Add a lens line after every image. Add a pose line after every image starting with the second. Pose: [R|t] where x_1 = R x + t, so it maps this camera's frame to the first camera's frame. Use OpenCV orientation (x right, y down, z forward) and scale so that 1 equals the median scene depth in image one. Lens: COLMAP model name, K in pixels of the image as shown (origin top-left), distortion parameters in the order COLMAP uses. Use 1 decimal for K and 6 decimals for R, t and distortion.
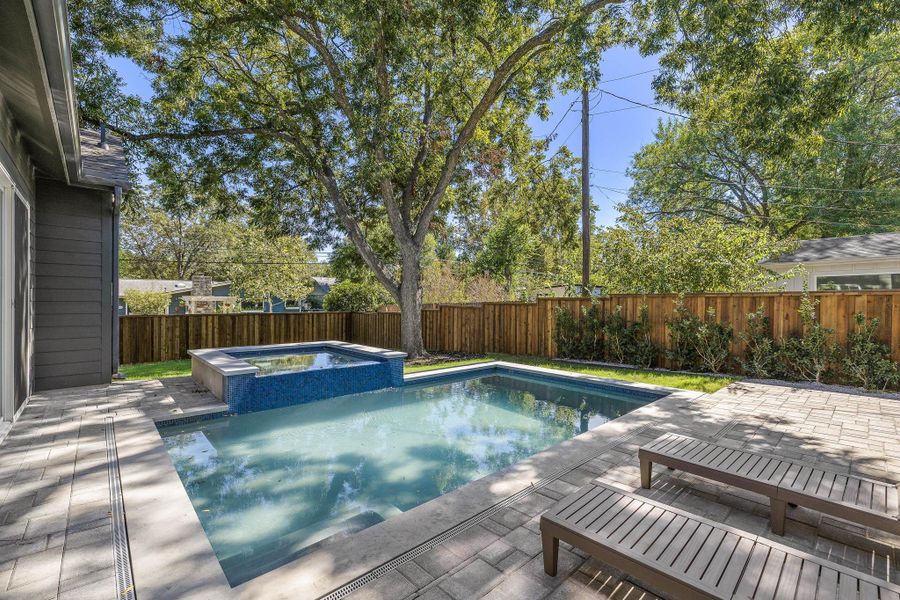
lens RADIAL K [[380.3, 0, 450.0], [0, 380.3, 300.0], [0, 0, 1]] dist [0.000546, 0.000226]
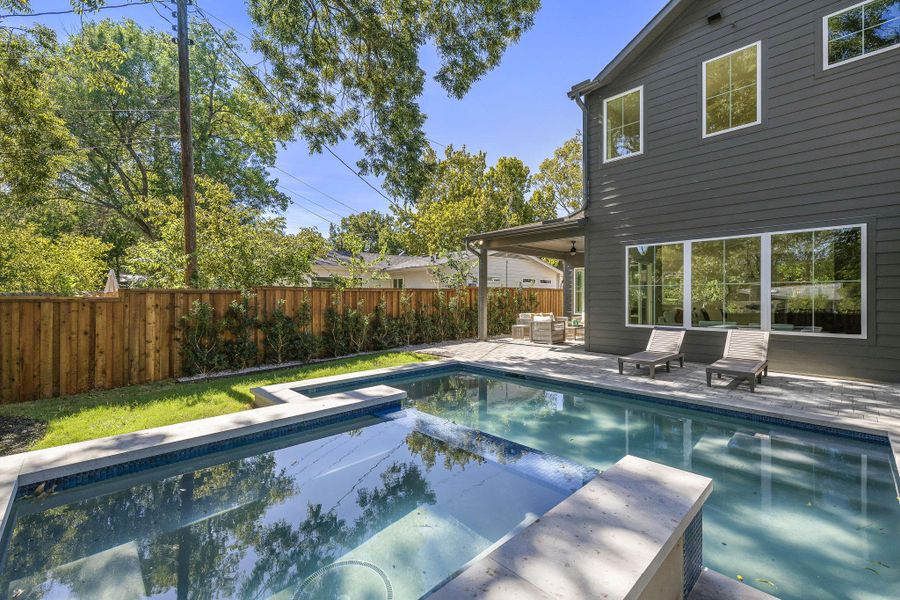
lens RADIAL K [[380.3, 0, 450.0], [0, 380.3, 300.0], [0, 0, 1]] dist [0.000546, 0.000226]
pose [[-0.012411, -0.003527, 0.999917, -0.378863], [0.002406, 0.999991, 0.003557, 0.011878], [-0.999920, 0.002450, -0.012403, 0.504349]]
